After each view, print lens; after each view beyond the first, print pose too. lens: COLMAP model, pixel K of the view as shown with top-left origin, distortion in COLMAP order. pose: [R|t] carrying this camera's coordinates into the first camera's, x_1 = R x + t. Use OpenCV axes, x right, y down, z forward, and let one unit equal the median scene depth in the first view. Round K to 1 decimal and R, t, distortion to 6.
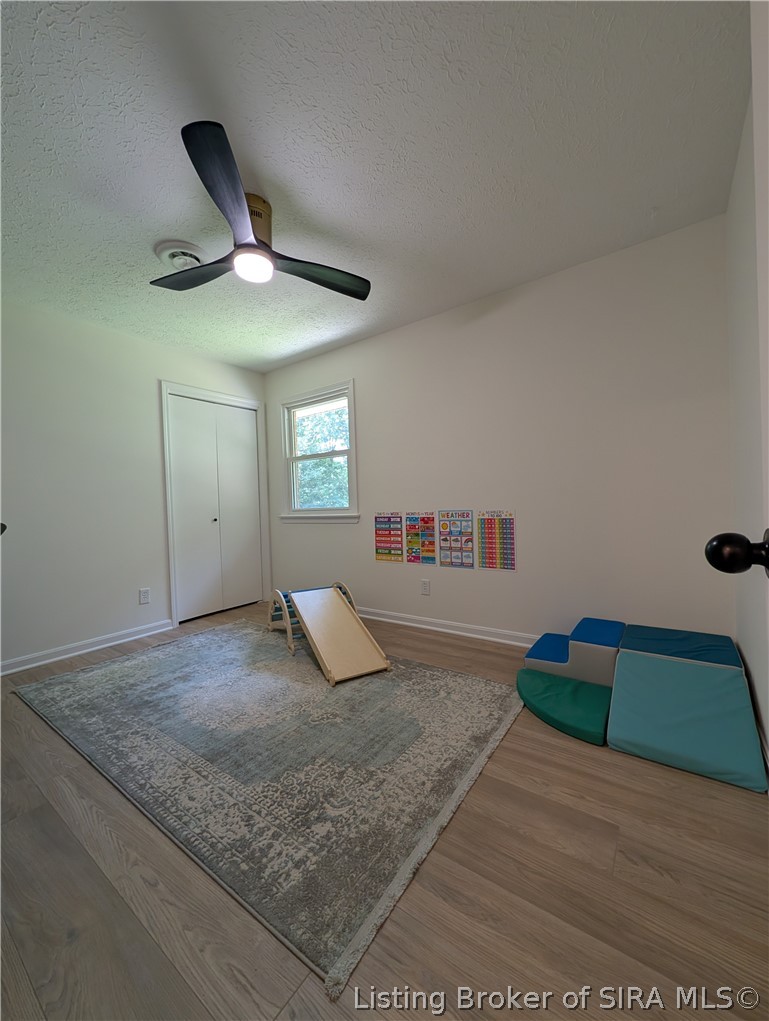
lens RADIAL K [[394.6, 0, 384.2], [0, 394.6, 508.6], [0, 0, 1]] dist [-0.001321, -0.000061]
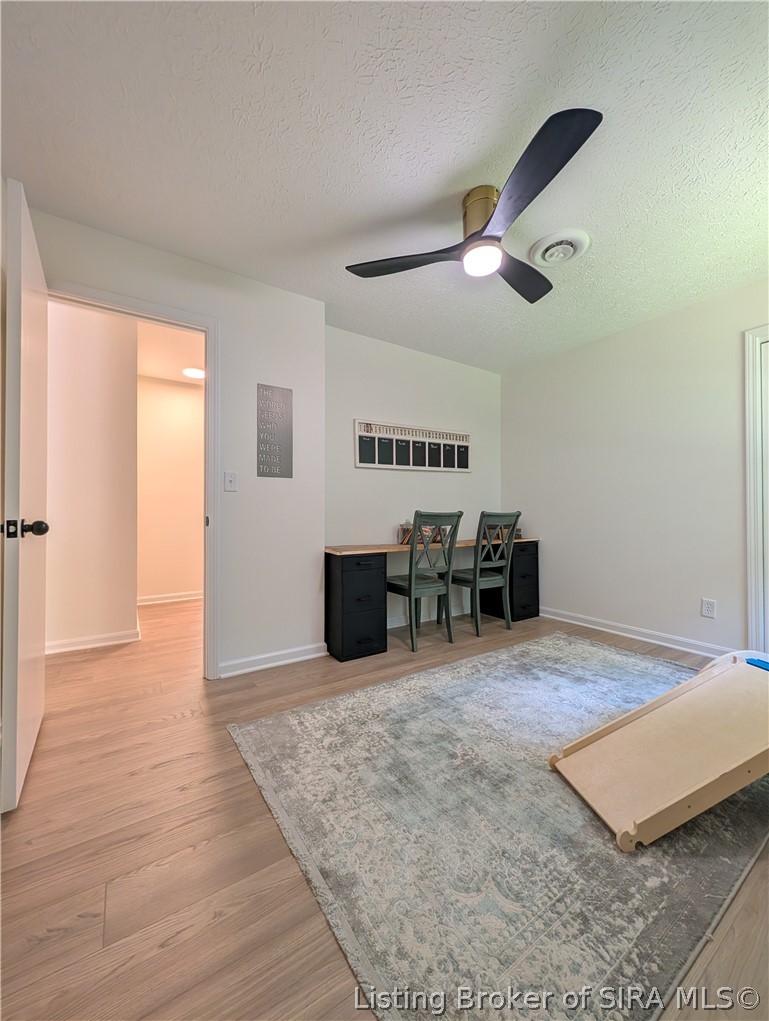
lens RADIAL K [[394.6, 0, 384.3], [0, 394.6, 510.6], [0, 0, 1]] dist [-0.001321, -0.000061]
pose [[-0.353725, 0.032700, -0.934778, 0.579080], [0.001519, 0.999407, 0.034386, -0.018760], [0.935348, 0.010743, -0.353565, 0.941956]]
